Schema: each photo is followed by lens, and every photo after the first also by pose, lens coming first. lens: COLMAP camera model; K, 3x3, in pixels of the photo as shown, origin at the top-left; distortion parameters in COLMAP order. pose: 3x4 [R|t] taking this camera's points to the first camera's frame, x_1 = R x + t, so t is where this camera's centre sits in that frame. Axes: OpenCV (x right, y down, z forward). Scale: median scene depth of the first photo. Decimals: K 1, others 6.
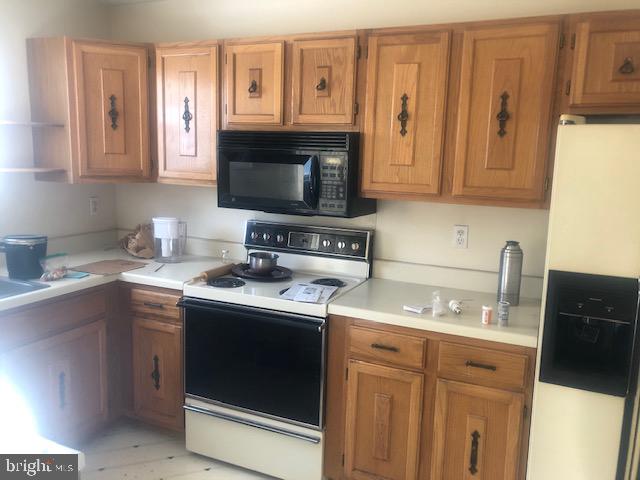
lens RADIAL K [[520.2, 0, 320.1], [0, 520.2, 236.3], [0, 0, 1]] dist [0.018110, -0.000644]
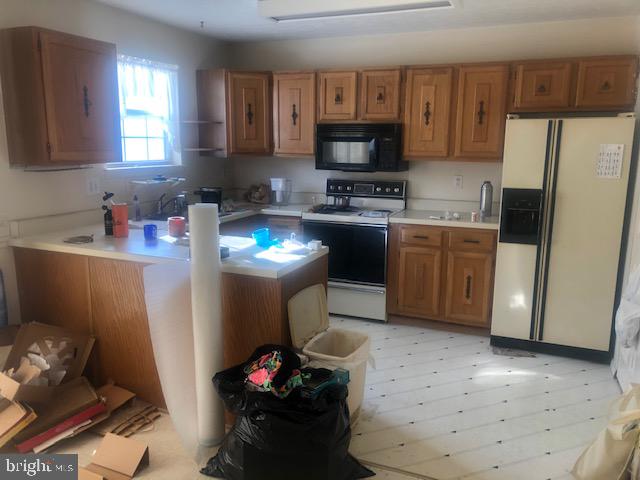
lens RADIAL K [[520.2, 0, 319.8], [0, 520.2, 244.4], [0, 0, 1]] dist [0.018110, -0.000644]
pose [[0.999257, -0.028395, 0.026063, -0.265425], [0.027170, 0.998563, 0.046195, 0.126015], [-0.027337, -0.045453, 0.998592, -0.801282]]
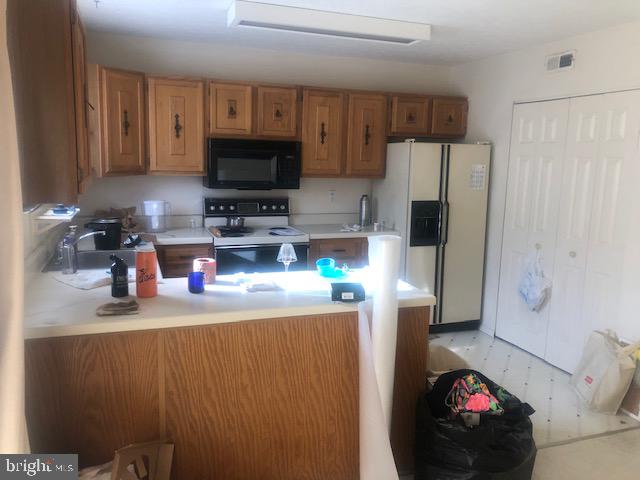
lens RADIAL K [[520.2, 0, 323.2], [0, 520.2, 239.1], [0, 0, 1]] dist [0.018110, -0.000644]
pose [[0.714407, -0.123524, 0.688741, -1.157838], [0.104371, 0.992095, 0.069669, 0.020767], [-0.691903, 0.022113, 0.721652, -0.360365]]
